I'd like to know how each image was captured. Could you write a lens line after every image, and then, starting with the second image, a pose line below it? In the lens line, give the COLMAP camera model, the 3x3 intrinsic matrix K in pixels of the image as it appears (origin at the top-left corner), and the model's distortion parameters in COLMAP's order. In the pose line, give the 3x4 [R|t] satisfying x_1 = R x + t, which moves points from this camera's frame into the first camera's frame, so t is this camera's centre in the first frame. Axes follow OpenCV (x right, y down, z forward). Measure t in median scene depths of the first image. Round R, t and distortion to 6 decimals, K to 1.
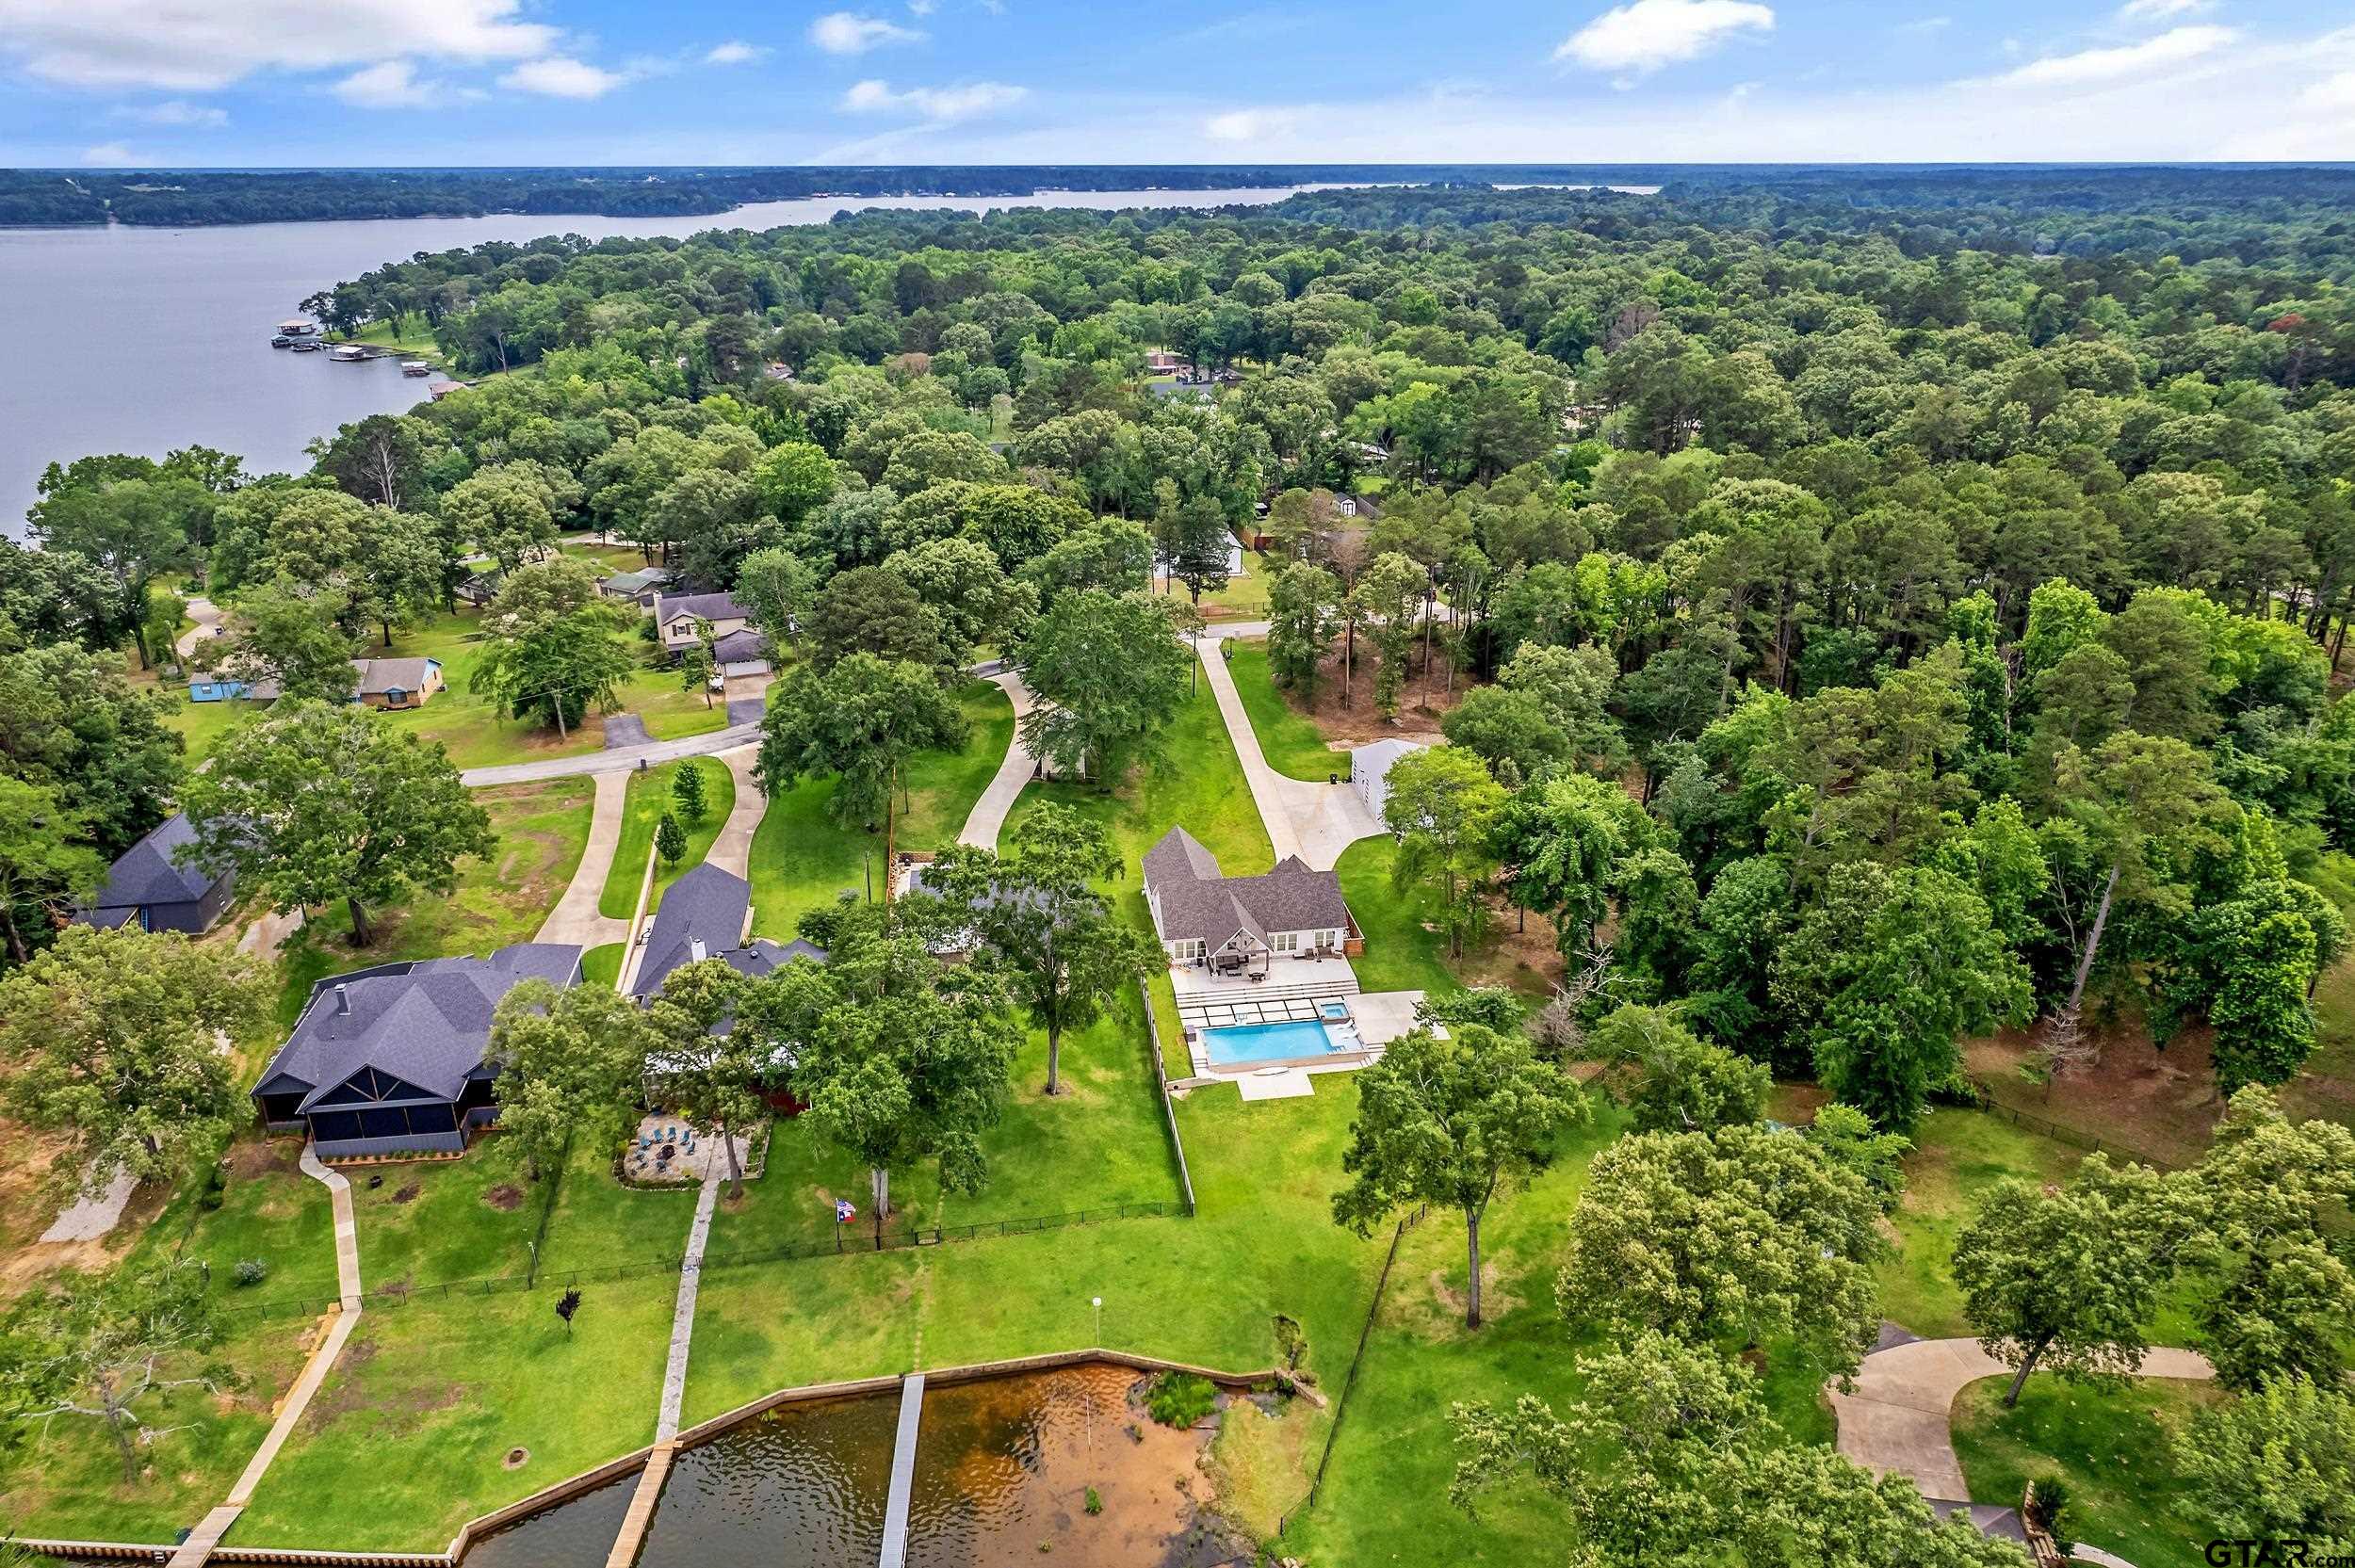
lens RADIAL K [[1523.6, 0, 1172.4], [0, 1523.6, 787.5], [0, 0, 1]] dist [-0.088350, 0.088230]
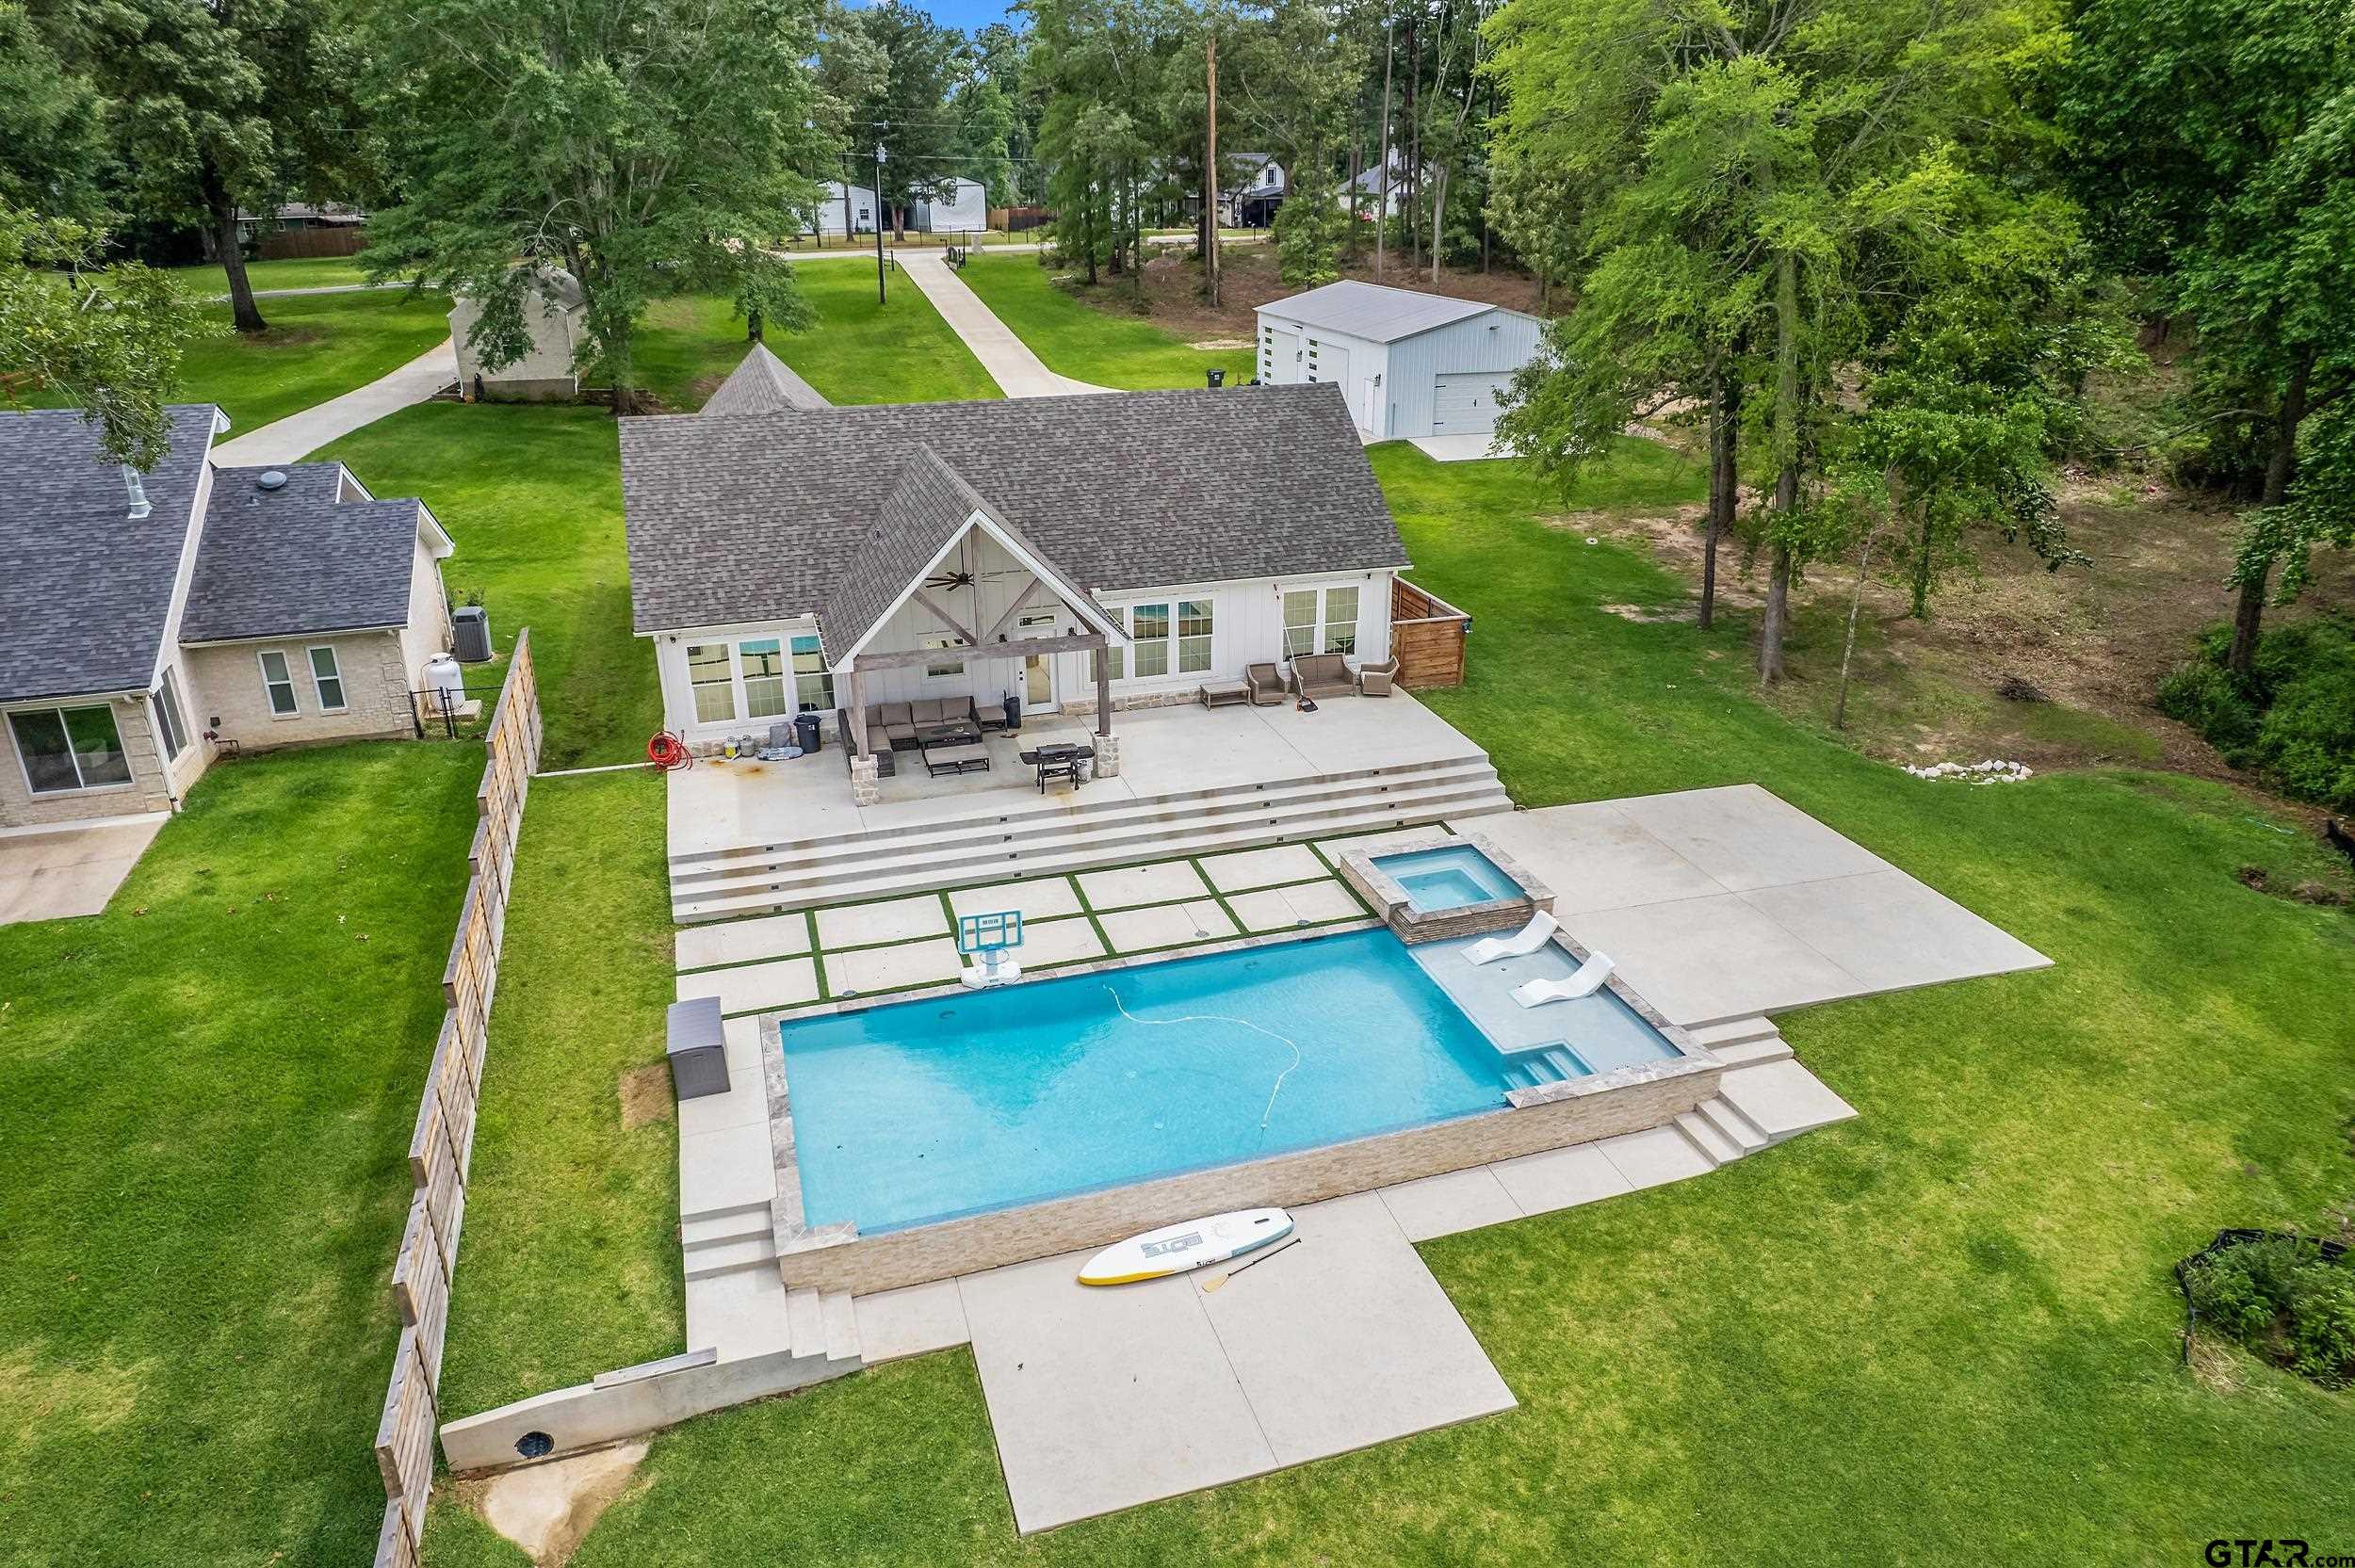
lens RADIAL K [[1523.6, 0, 1172.4], [0, 1523.6, 787.5], [0, 0, 1]] dist [-0.088350, 0.088230]
pose [[0.988514, -0.064836, 0.136514, 0.041895], [0.064063, 0.997895, 0.010056, 0.128290], [-0.136879, -0.001195, 0.990587, 0.788749]]
